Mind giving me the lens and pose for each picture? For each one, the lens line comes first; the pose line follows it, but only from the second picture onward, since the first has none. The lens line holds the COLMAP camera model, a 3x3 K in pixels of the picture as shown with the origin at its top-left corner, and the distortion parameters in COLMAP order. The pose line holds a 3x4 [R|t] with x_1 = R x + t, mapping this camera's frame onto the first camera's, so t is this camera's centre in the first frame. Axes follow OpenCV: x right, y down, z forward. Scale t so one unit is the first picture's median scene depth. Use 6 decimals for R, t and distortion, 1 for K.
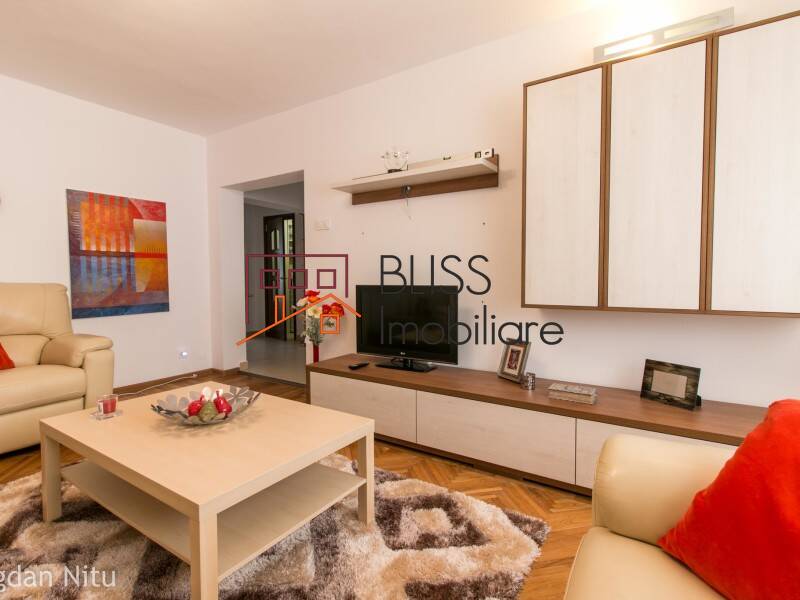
lens RADIAL K [[411.1, 0, 397.0], [0, 411.1, 297.9], [0, 0, 1]] dist [-0.003555, -0.000786]
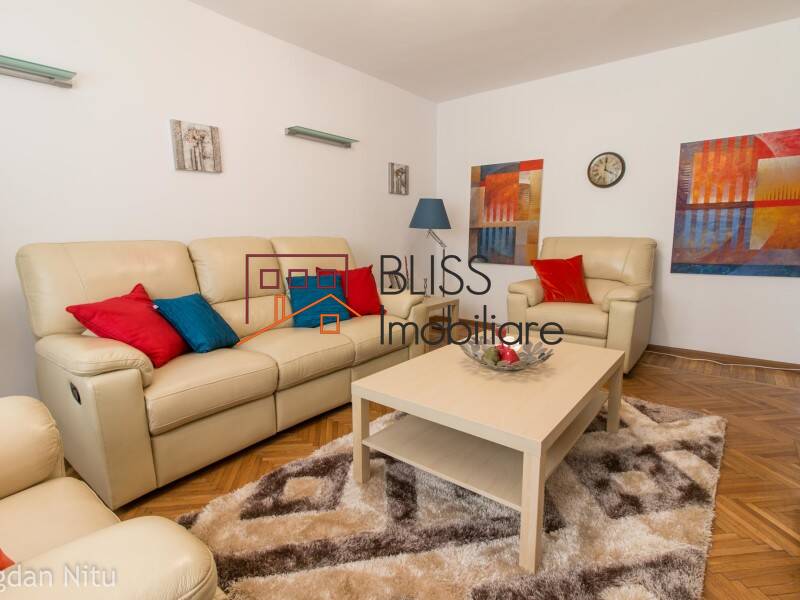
lens RADIAL K [[411.1, 0, 398.2], [0, 411.1, 304.6], [0, 0, 1]] dist [-0.003555, -0.000786]
pose [[-0.105063, 0.168536, -0.980080, 0.301893], [-0.040788, 0.983975, 0.173578, -0.020719], [0.993629, 0.058212, -0.096505, 0.400123]]
